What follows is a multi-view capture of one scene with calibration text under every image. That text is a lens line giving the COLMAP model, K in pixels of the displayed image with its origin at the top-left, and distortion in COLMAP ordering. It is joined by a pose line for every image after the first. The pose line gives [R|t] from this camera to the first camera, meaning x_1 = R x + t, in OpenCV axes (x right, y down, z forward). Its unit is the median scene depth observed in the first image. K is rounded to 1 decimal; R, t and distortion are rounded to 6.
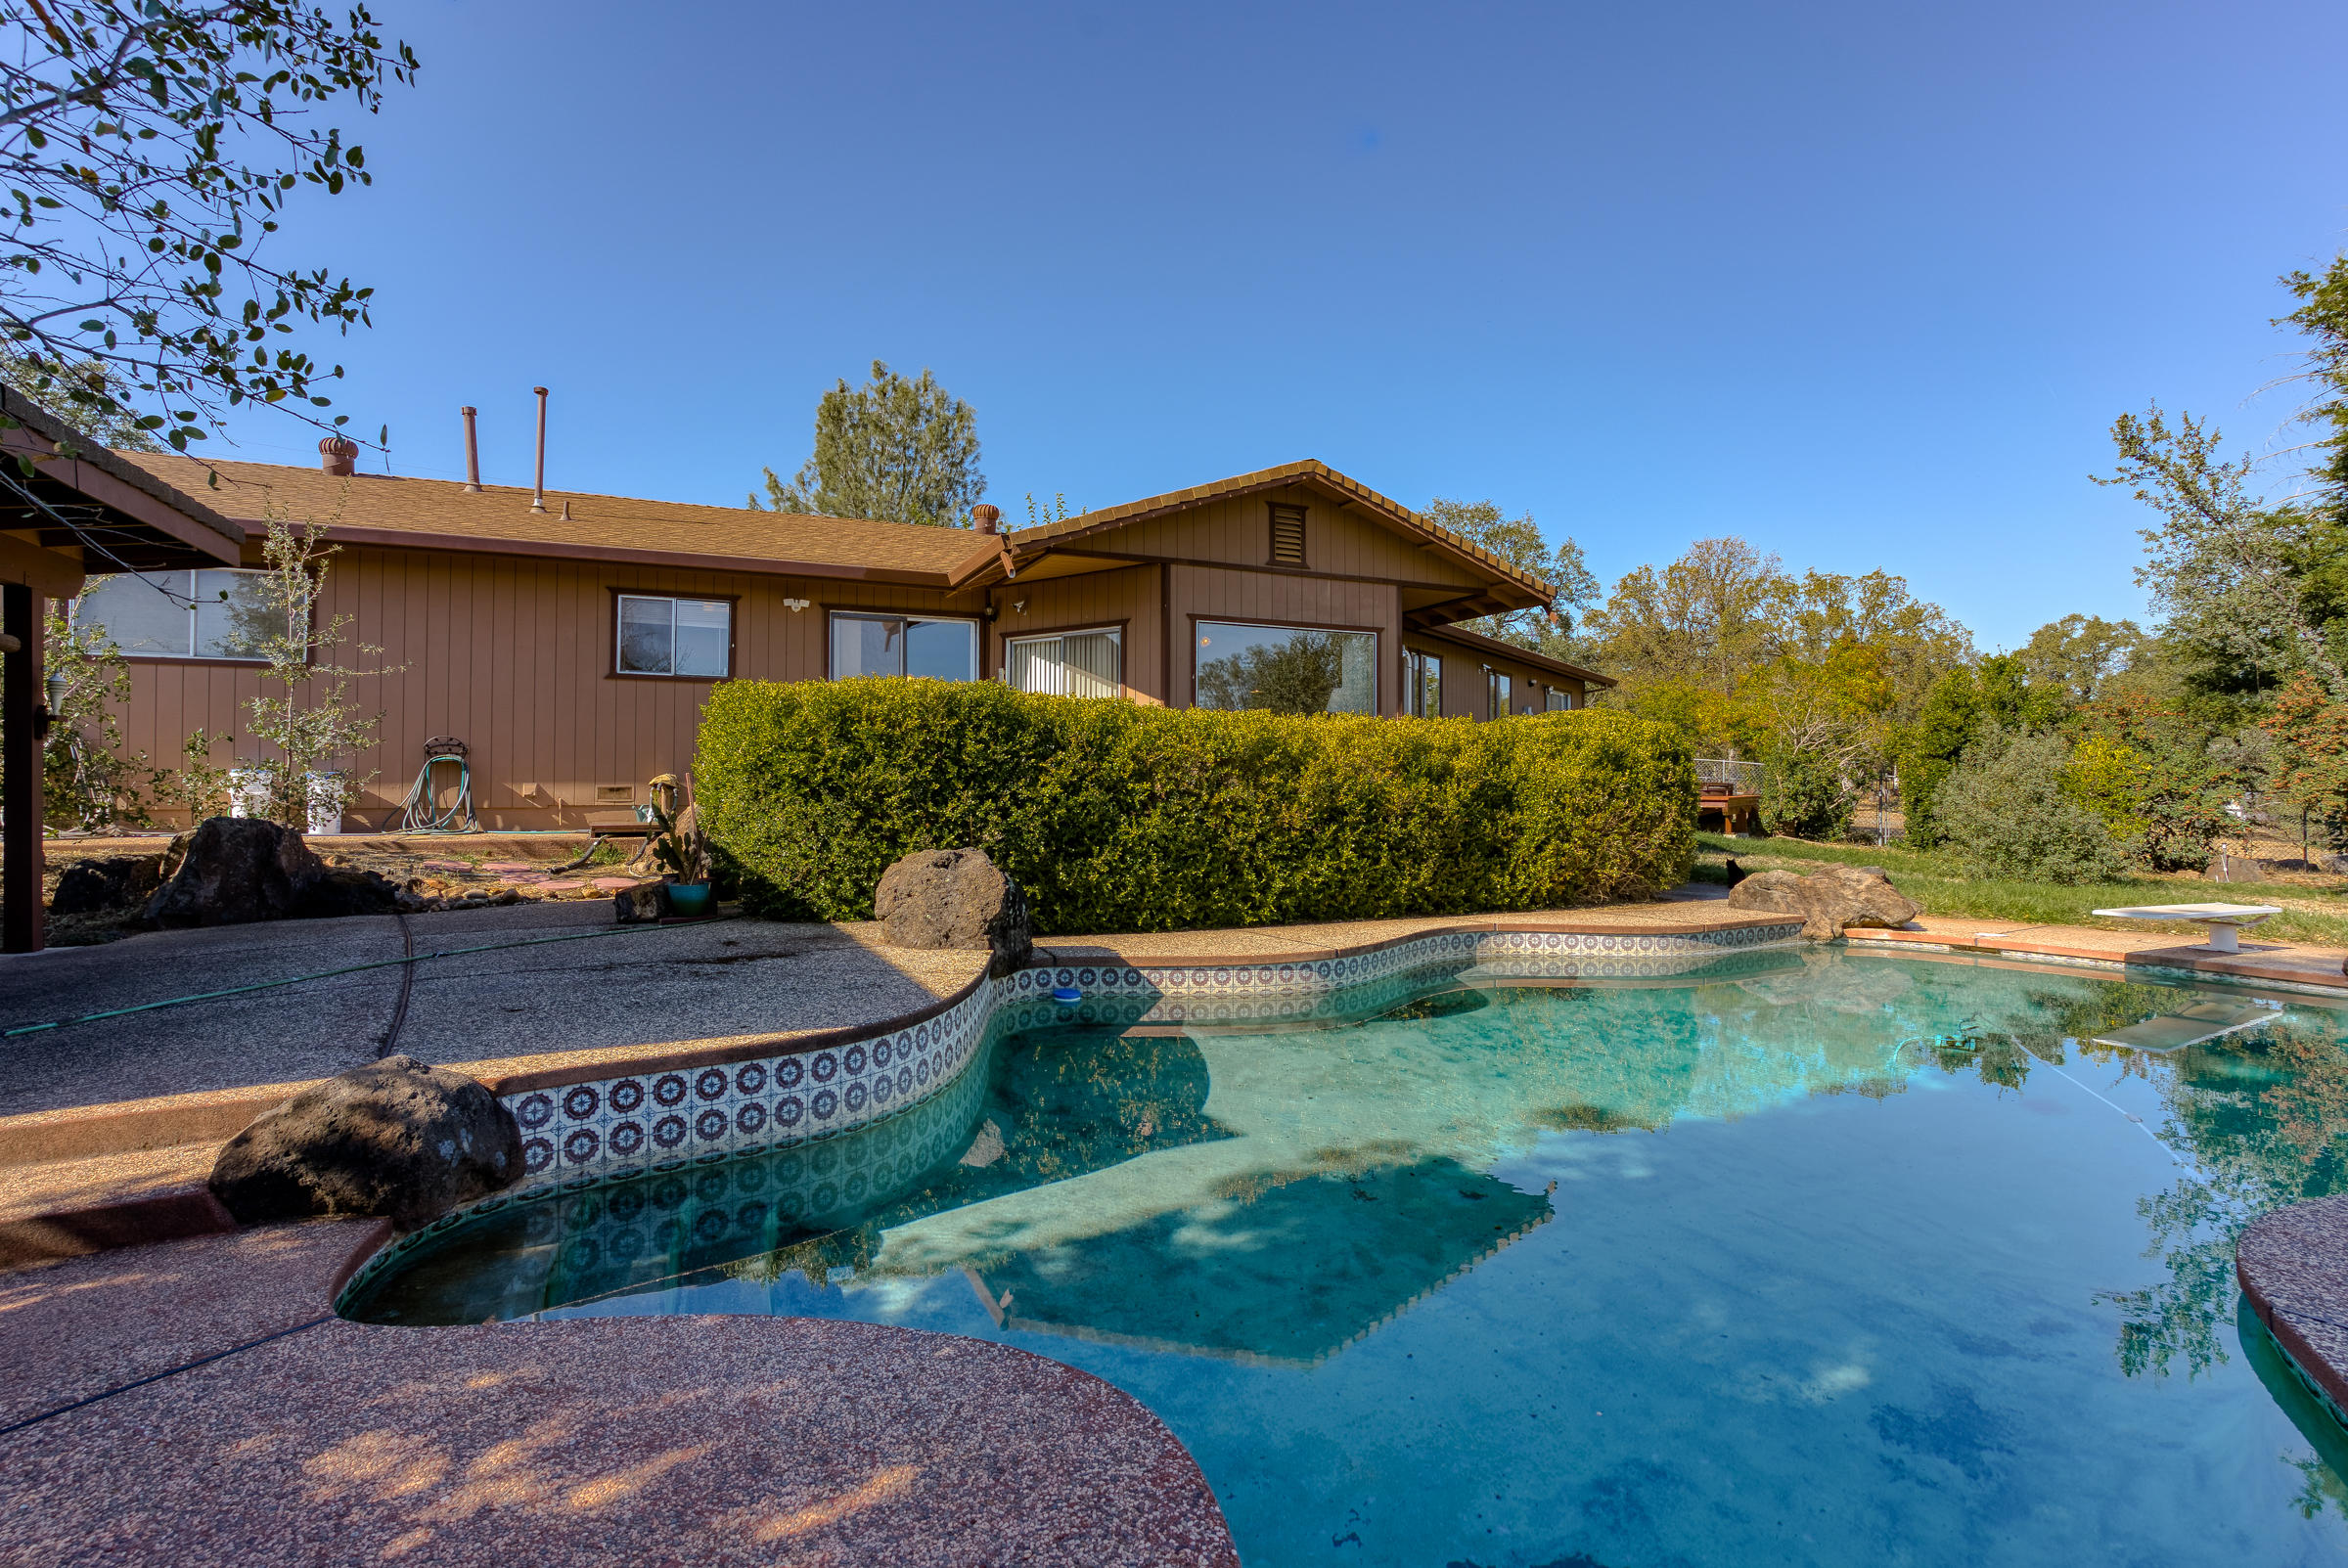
lens RADIAL K [[1154.5, 0, 1158.9], [0, 1154.5, 785.7], [0, 0, 1]] dist [-0.039263, 0.024193]
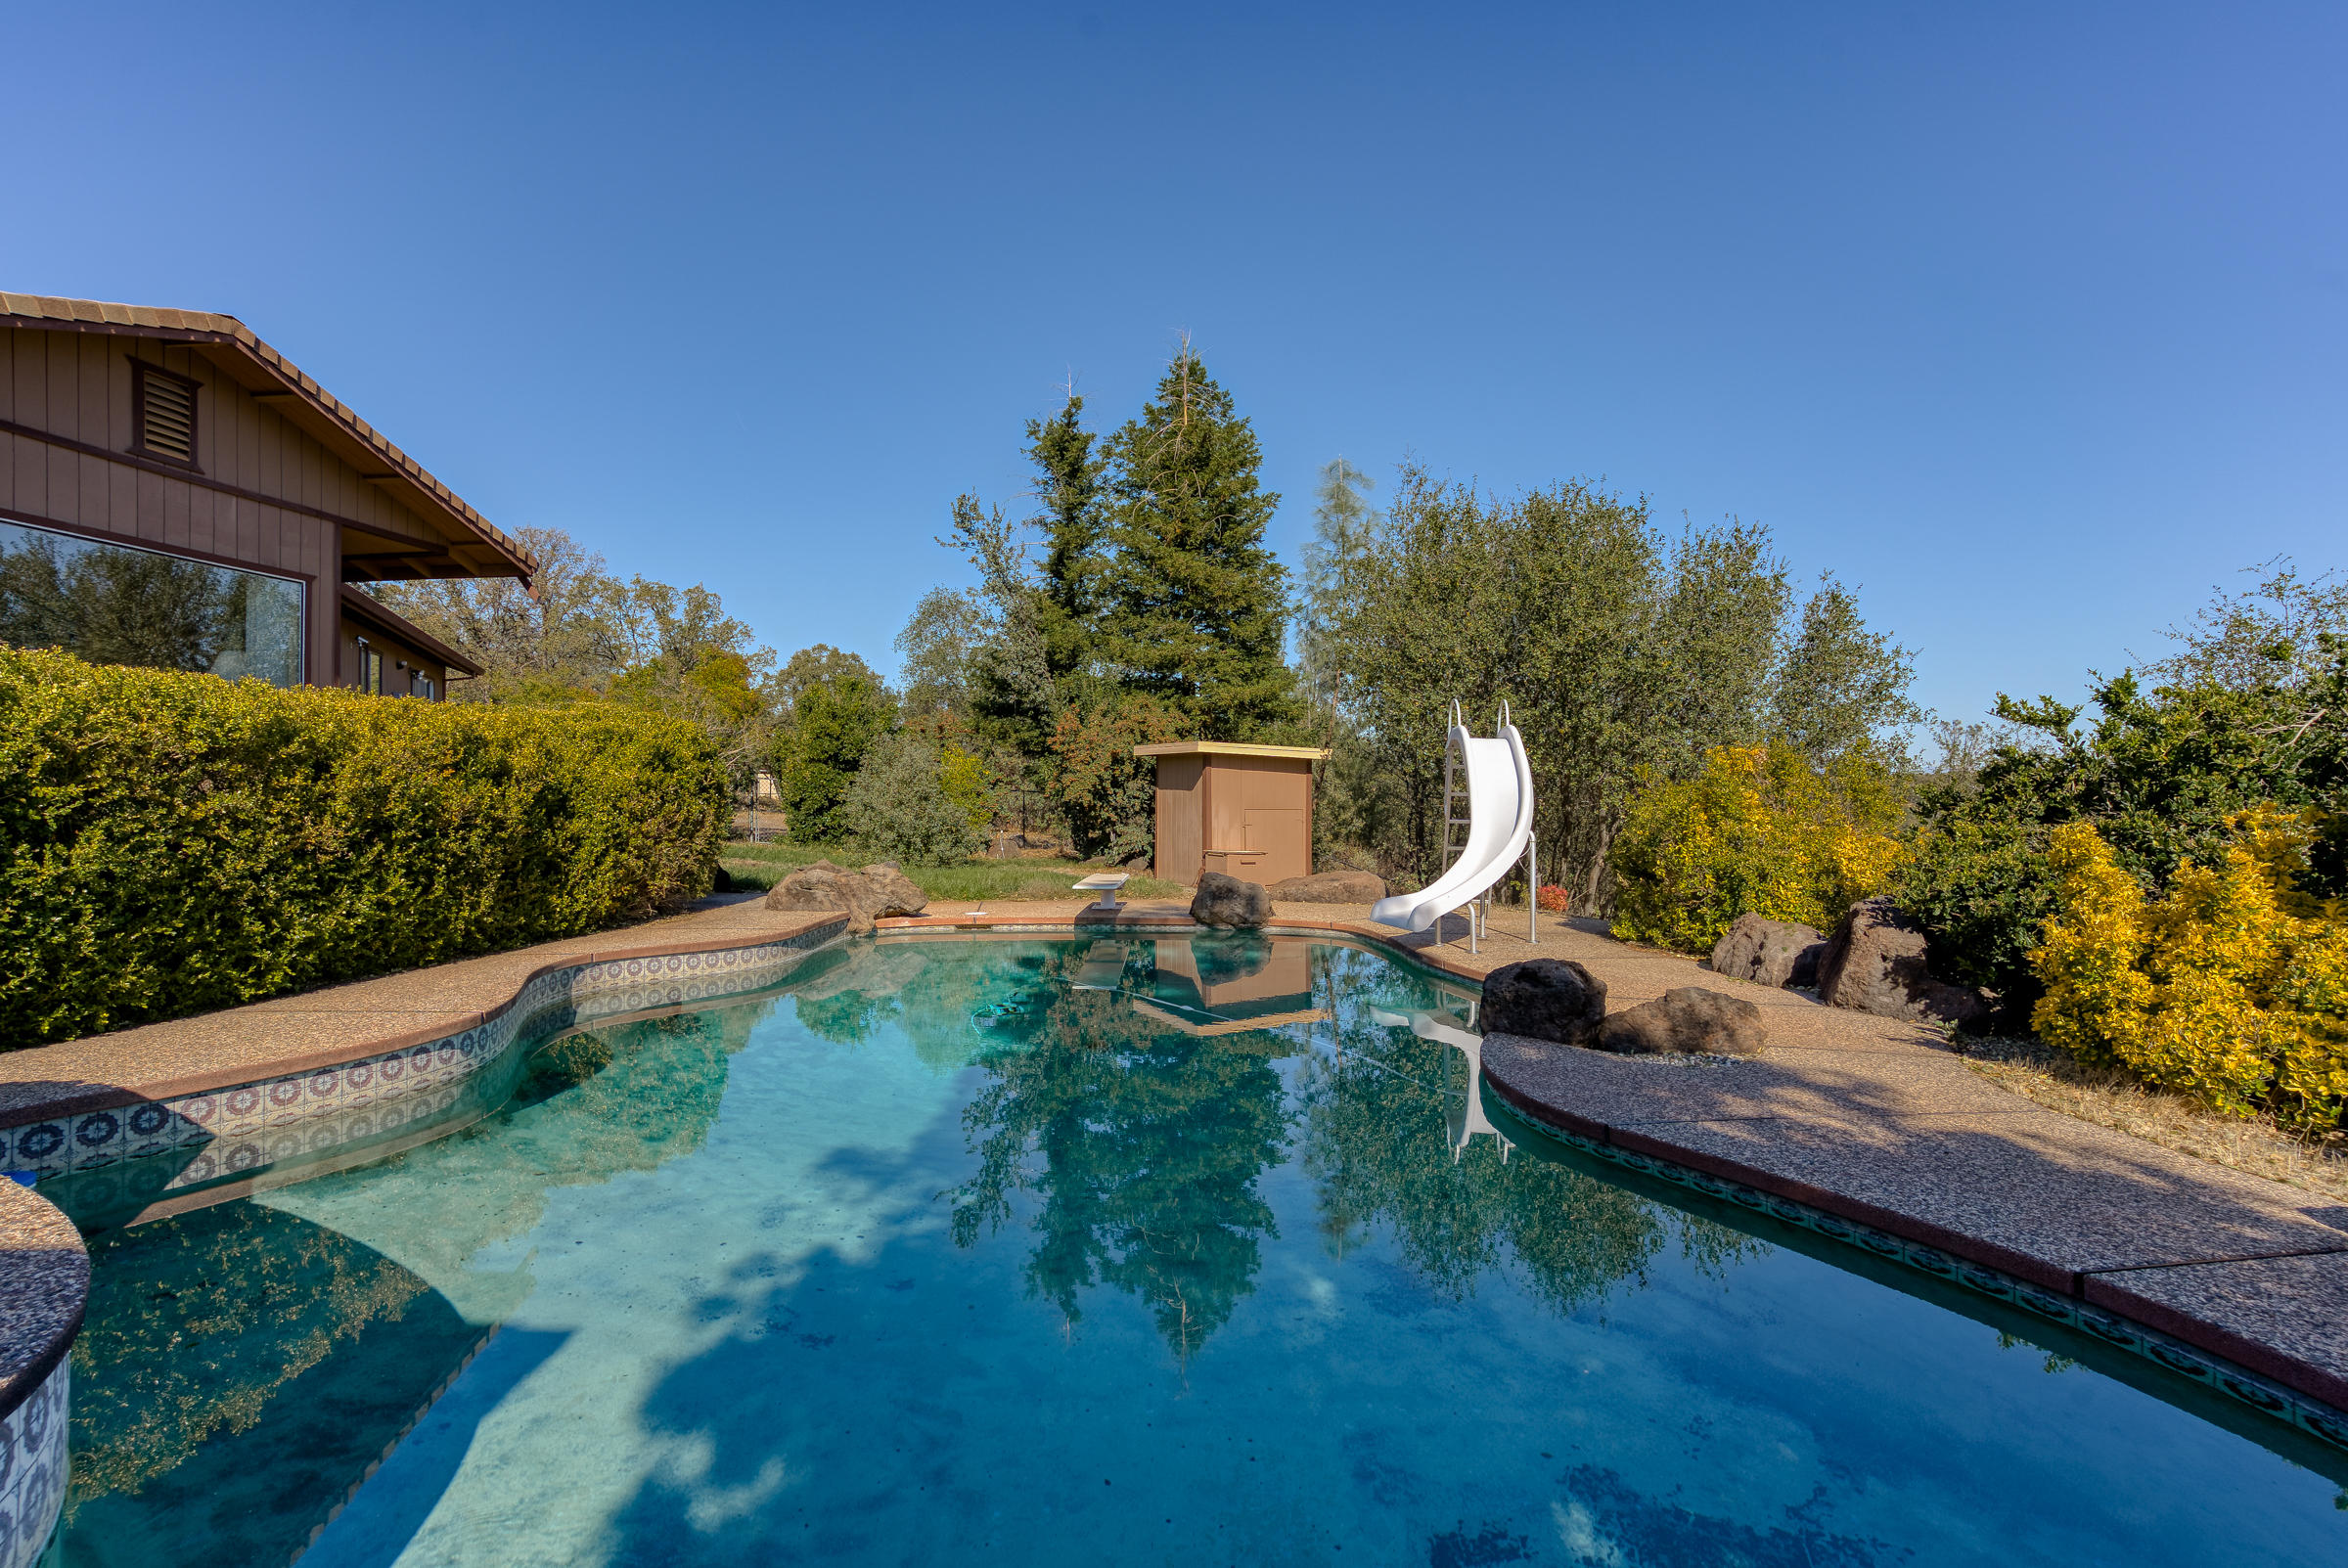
lens RADIAL K [[1154.5, 0, 1178.4], [0, 1154.5, 778.0], [0, 0, 1]] dist [-0.039263, 0.024193]
pose [[0.521452, 0.005179, 0.853265, -0.190143], [0.000664, 0.999979, -0.006476, -0.002054], [-0.853280, 0.003943, 0.521437, 0.198285]]
